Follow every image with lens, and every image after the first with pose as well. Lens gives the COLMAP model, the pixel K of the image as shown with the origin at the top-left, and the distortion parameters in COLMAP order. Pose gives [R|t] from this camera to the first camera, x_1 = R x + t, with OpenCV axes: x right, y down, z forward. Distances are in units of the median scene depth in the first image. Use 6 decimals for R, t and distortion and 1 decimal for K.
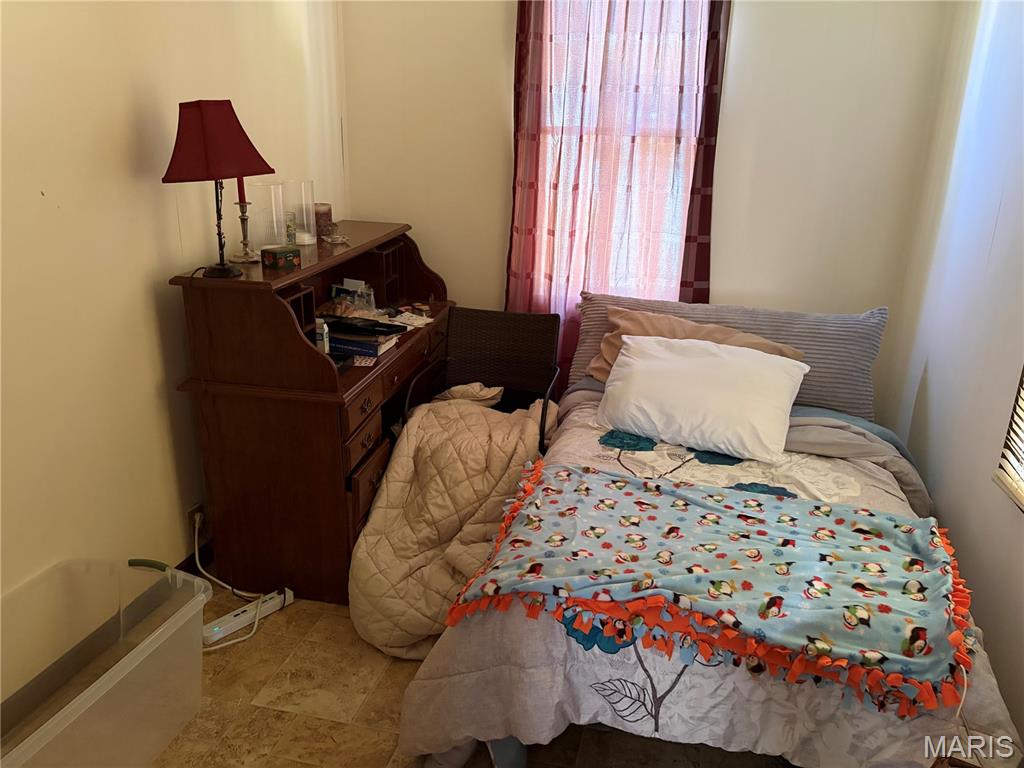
lens RADIAL K [[776.3, 0, 512.0], [0, 776.3, 384.0], [0, 0, 1]] dist [0.065965, -0.074408]
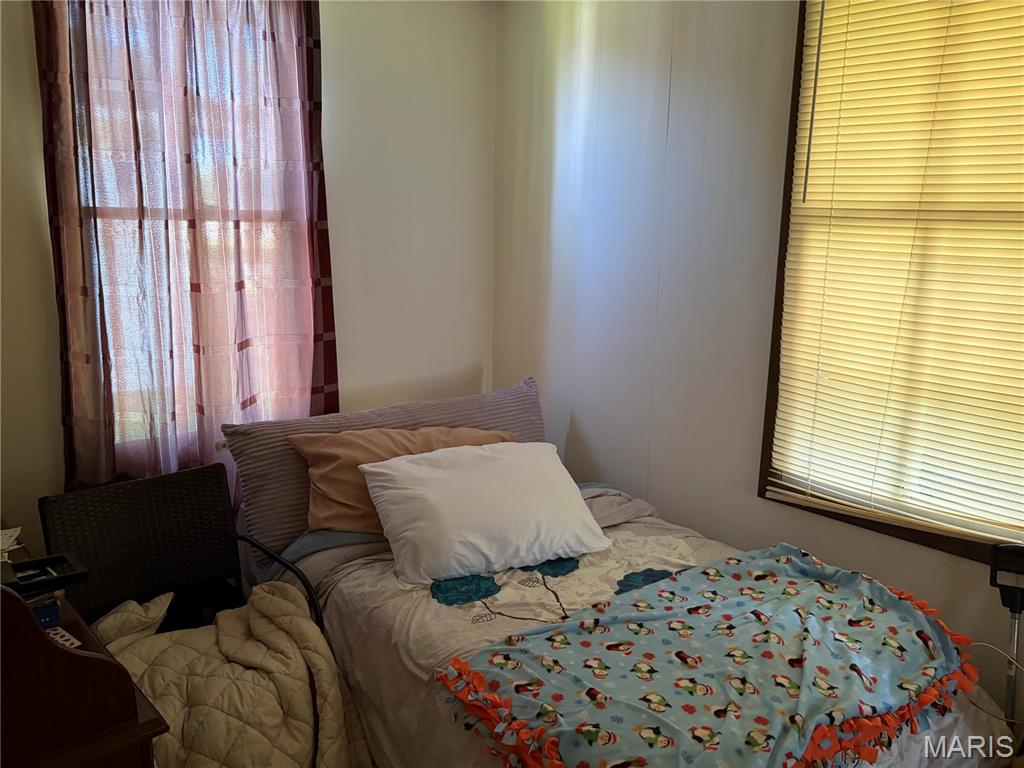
lens RADIAL K [[776.3, 0, 512.0], [0, 776.3, 384.0], [0, 0, 1]] dist [0.065965, -0.074408]
pose [[0.571600, -0.176209, 0.801389, -0.462374], [0.248481, 0.967982, 0.035607, -0.157933], [-0.782004, 0.178777, 0.597083, 0.465474]]
